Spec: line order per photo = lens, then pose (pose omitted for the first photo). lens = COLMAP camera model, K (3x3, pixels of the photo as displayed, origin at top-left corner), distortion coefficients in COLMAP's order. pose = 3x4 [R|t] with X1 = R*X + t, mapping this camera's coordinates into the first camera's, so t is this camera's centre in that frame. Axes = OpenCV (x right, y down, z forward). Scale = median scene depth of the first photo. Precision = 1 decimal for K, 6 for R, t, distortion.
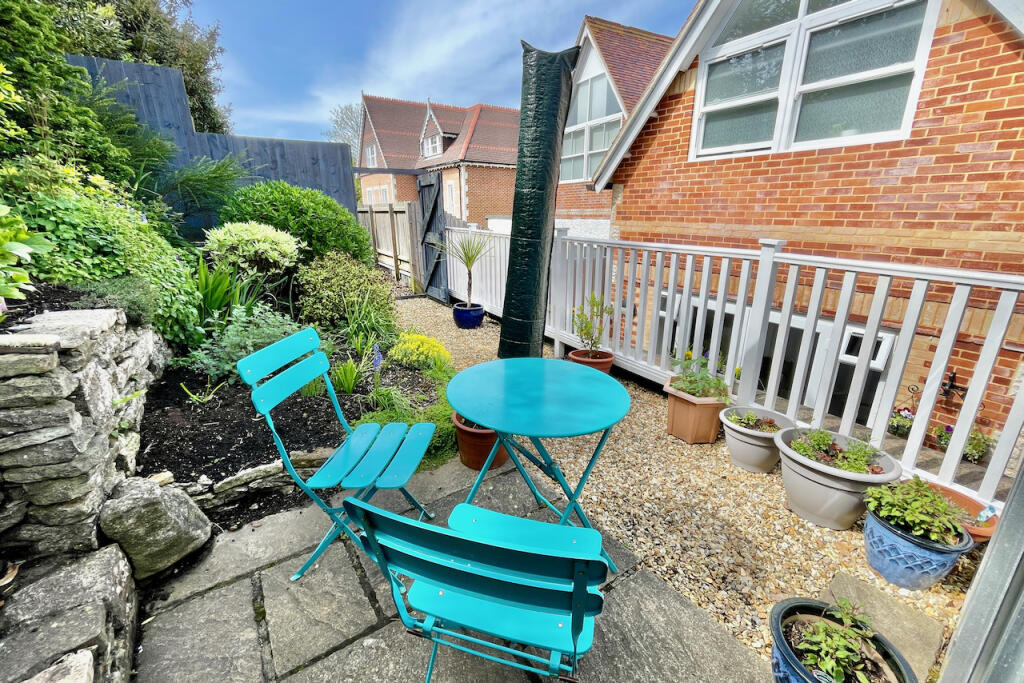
lens RADIAL K [[415.9, 0, 513.9], [0, 415.9, 335.3], [0, 0, 1]] dist [-0.008364, 0.001603]
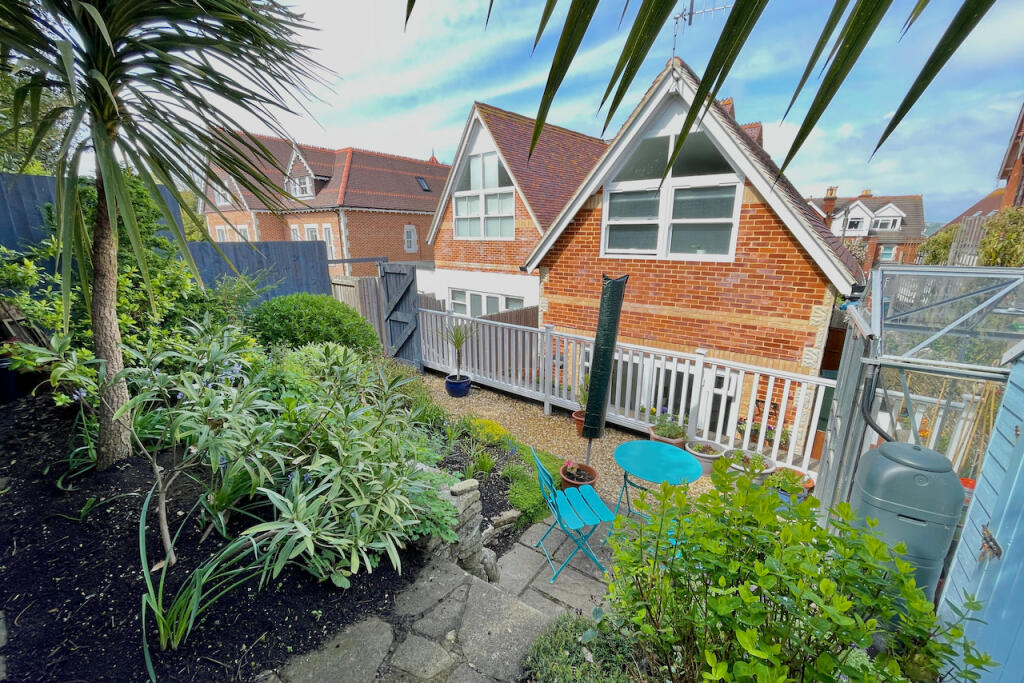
lens RADIAL K [[415.9, 0, 513.1], [0, 415.9, 345.7], [0, 0, 1]] dist [-0.008364, 0.001603]
pose [[0.942459, -0.086764, 0.322867, -0.402879], [0.096496, 0.995232, -0.014225, -0.157332], [-0.320093, 0.044562, 0.946338, -0.261956]]
